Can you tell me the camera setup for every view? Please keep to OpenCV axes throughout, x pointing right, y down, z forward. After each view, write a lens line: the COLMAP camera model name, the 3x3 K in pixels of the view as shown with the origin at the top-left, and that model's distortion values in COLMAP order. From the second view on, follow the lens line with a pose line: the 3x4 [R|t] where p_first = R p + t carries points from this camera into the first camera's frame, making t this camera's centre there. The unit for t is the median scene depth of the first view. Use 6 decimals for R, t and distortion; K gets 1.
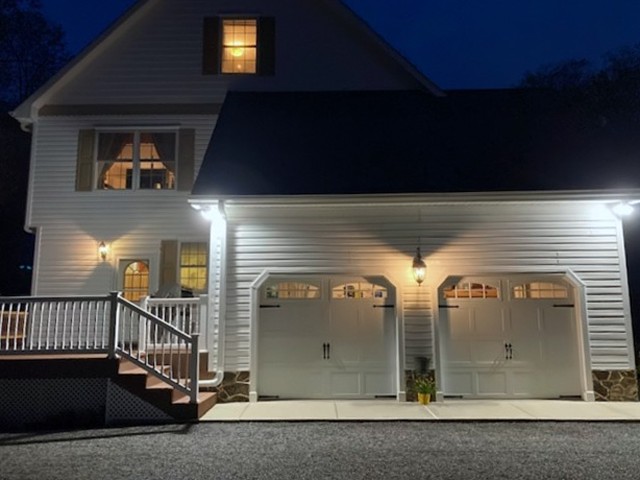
lens RADIAL K [[524.5, 0, 320.0], [0, 524.5, 240.0], [0, 0, 1]] dist [0.005216, 0.001202]
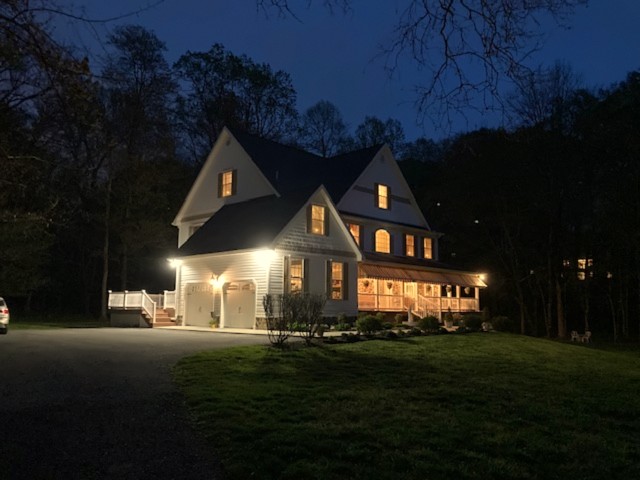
lens RADIAL K [[524.5, 0, 320.0], [0, 524.5, 240.0], [0, 0, 1]] dist [0.005216, 0.001202]
pose [[0.719871, -0.075285, -0.690013, 2.458451], [0.082694, 0.996322, -0.022434, -0.045622], [0.689164, -0.040910, 0.723450, -0.586804]]
